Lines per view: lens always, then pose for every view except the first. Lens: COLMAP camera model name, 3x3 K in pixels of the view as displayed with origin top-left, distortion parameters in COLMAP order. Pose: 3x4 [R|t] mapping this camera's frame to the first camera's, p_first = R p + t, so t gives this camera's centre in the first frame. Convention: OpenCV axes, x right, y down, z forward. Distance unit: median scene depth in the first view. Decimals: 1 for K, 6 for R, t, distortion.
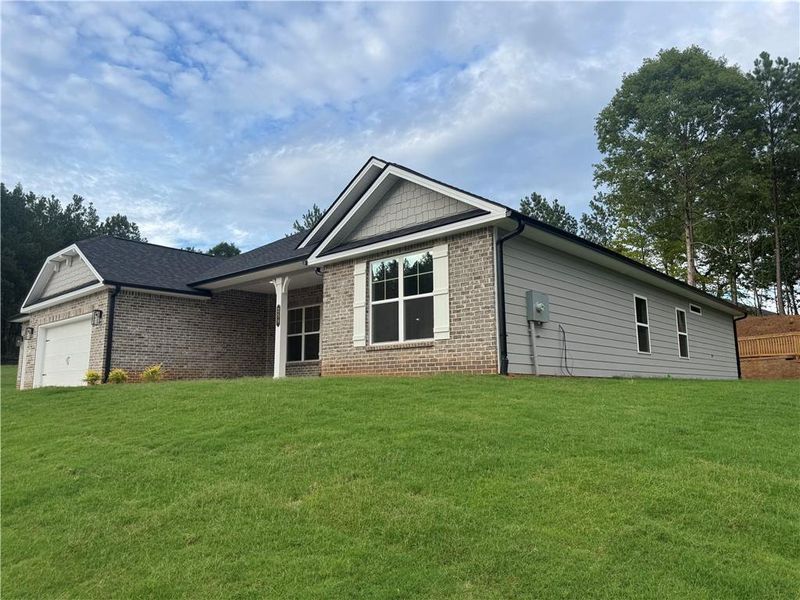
lens RADIAL K [[563.1, 0, 400.0], [0, 563.1, 300.0], [0, 0, 1]] dist [0.059504, -0.052779]
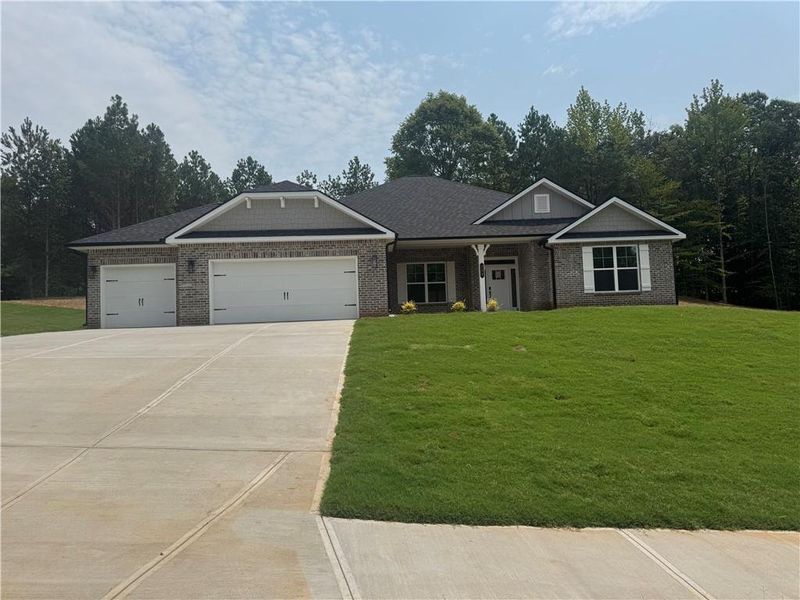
lens RADIAL K [[563.1, 0, 400.0], [0, 563.1, 300.0], [0, 0, 1]] dist [0.059504, -0.052779]
pose [[0.721048, 0.028856, 0.692284, -1.726963], [-0.077320, 0.996243, 0.039007, 0.079197], [-0.688557, -0.081653, 0.720570, 0.097625]]
